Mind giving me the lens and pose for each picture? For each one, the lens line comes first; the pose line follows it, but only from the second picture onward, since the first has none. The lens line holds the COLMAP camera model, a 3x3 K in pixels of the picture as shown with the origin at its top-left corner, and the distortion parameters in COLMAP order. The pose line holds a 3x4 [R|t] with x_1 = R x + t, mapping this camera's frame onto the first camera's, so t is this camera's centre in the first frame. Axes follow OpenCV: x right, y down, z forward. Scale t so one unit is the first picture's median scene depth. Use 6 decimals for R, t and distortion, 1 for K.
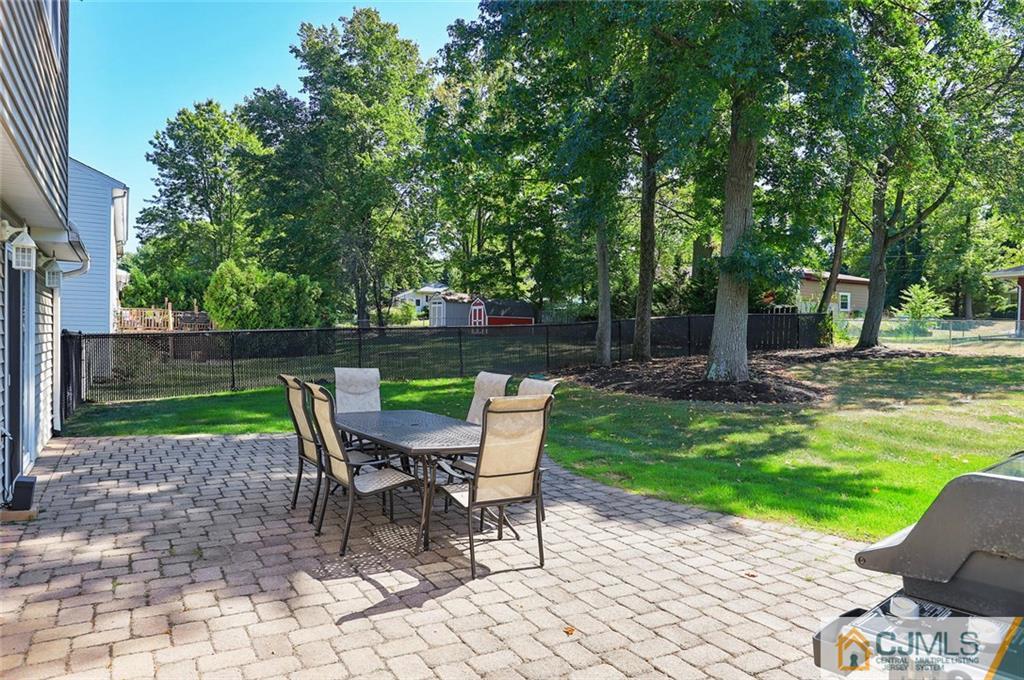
lens RADIAL K [[685.3, 0, 512.0], [0, 685.3, 340.0], [0, 0, 1]] dist [-0.003500, -0.001639]
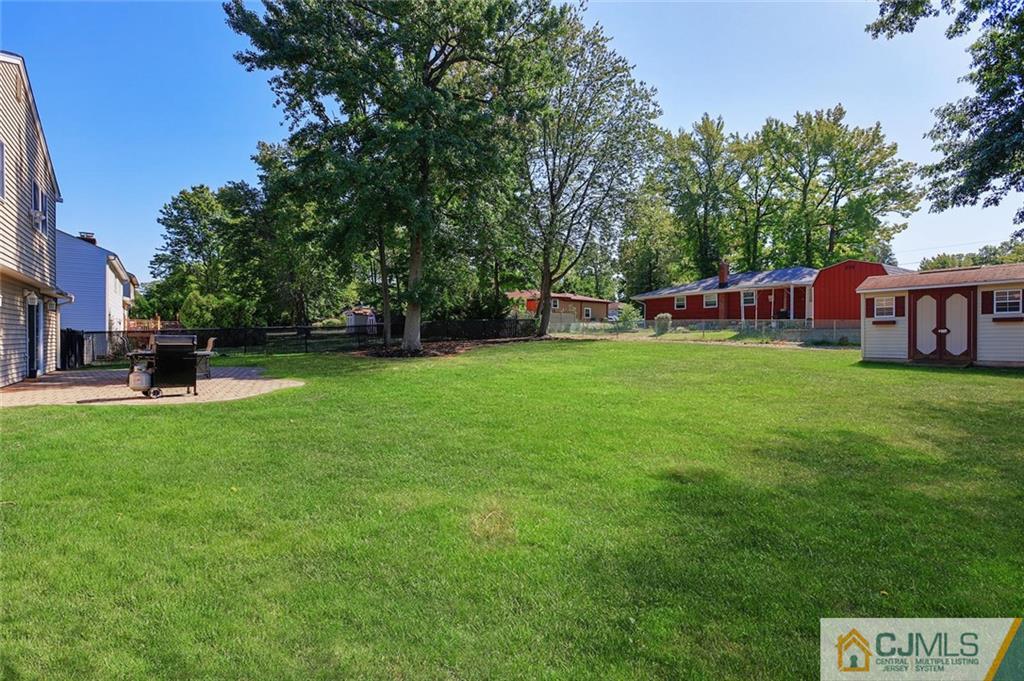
lens RADIAL K [[472.5, 0, 512.5], [0, 472.5, 335.9], [0, 0, 1]] dist [0.001060, 0.000130]
pose [[0.992232, -0.012785, 0.123740, 0.140154], [0.013954, 0.999866, -0.008586, 0.010227], [-0.123614, 0.010246, 0.992278, -0.167110]]
